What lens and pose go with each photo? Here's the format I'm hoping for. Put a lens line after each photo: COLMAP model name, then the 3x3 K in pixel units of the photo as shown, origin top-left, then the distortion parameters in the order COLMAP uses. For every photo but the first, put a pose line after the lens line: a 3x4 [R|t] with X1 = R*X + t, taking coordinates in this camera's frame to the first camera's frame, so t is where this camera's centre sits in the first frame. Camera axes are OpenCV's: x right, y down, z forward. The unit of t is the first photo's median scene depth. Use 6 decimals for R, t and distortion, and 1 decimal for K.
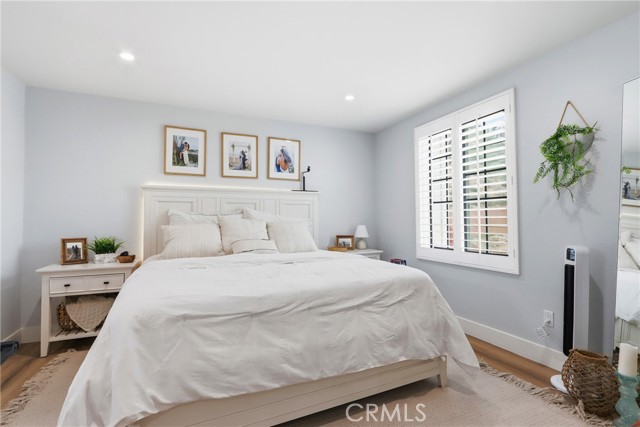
lens RADIAL K [[302.8, 0, 322.6], [0, 302.8, 211.3], [0, 0, 1]] dist [0.000061, 0.000020]
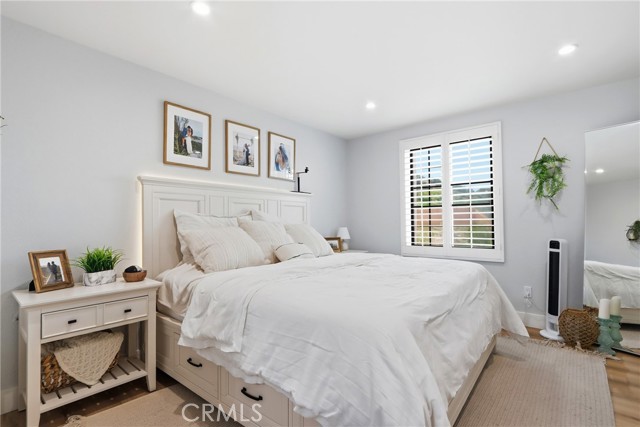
lens RADIAL K [[306.1, 0, 320.0], [0, 306.1, 213.5], [0, 0, 1]] dist [-0.002440, -0.000653]
pose [[0.894605, 0.008240, 0.446781, -0.501486], [-0.006656, 0.999965, -0.005114, 0.005549], [-0.446808, 0.001601, 0.894629, 0.118407]]
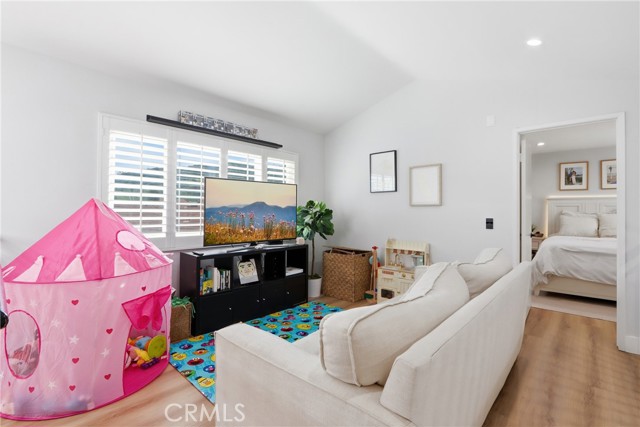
lens RADIAL K [[302.8, 0, 322.6], [0, 302.8, 211.3], [0, 0, 1]] dist [0.000061, 0.000020]
pose [[0.413784, 0.003340, -0.910369, 0.515443], [0.015033, 0.999832, 0.010501, -0.039442], [0.910251, -0.018031, 0.413664, -0.993285]]
